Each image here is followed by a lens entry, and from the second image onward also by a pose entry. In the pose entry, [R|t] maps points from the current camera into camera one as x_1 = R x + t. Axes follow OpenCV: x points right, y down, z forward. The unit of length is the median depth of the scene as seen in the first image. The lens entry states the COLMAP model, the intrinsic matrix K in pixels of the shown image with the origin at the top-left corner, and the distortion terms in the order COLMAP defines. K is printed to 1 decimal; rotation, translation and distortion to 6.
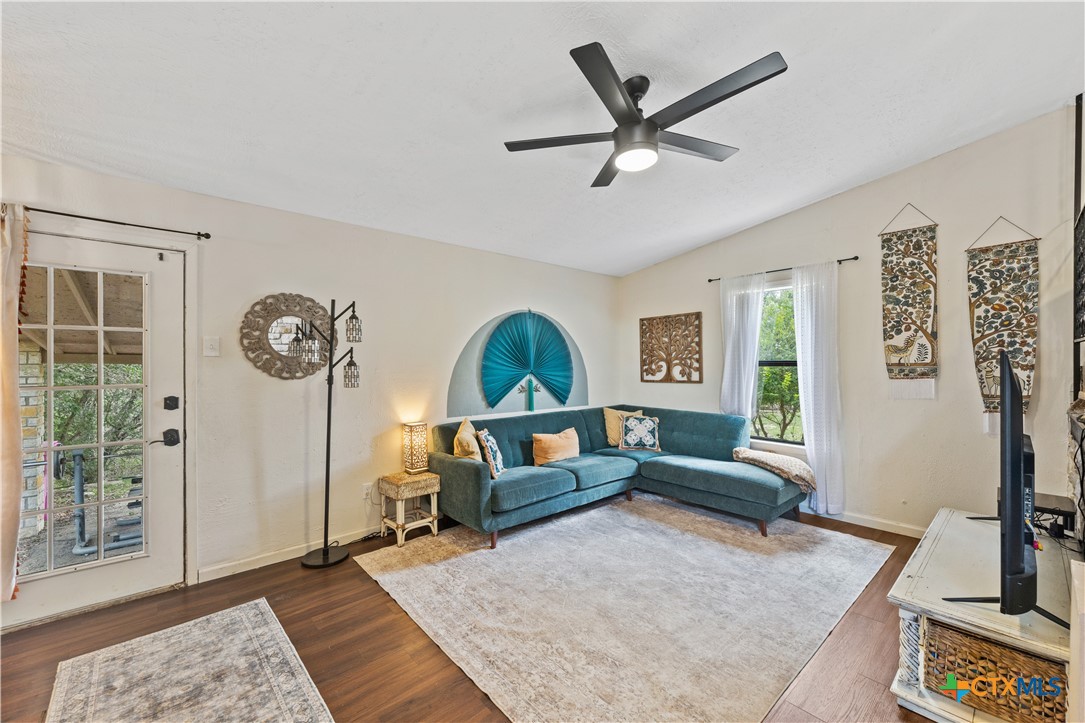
lens RADIAL K [[435.0, 0, 538.5], [0, 435.0, 366.0], [0, 0, 1]] dist [0.013811, -0.000036]
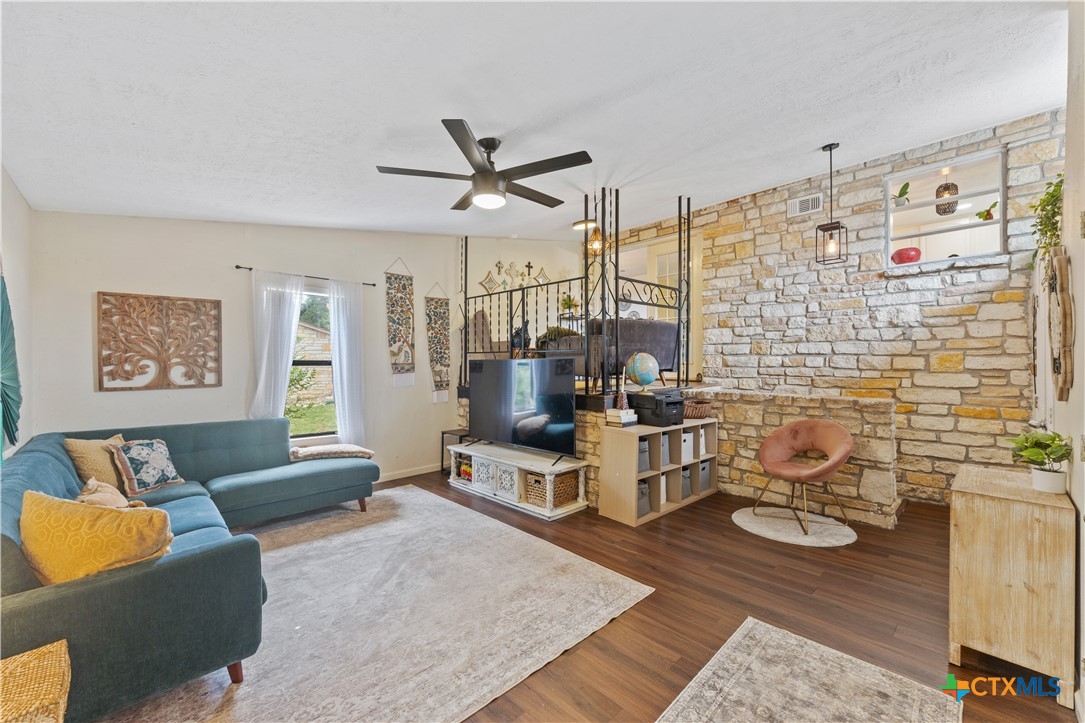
lens RADIAL K [[435.0, 0, 538.4], [0, 435.0, 360.9], [0, 0, 1]] dist [0.013811, -0.000036]
pose [[-0.055337, 0.010573, 0.998412, -0.647731], [0.006133, 0.999929, -0.010250, 0.004213], [-0.998449, 0.005556, -0.055398, 0.580658]]
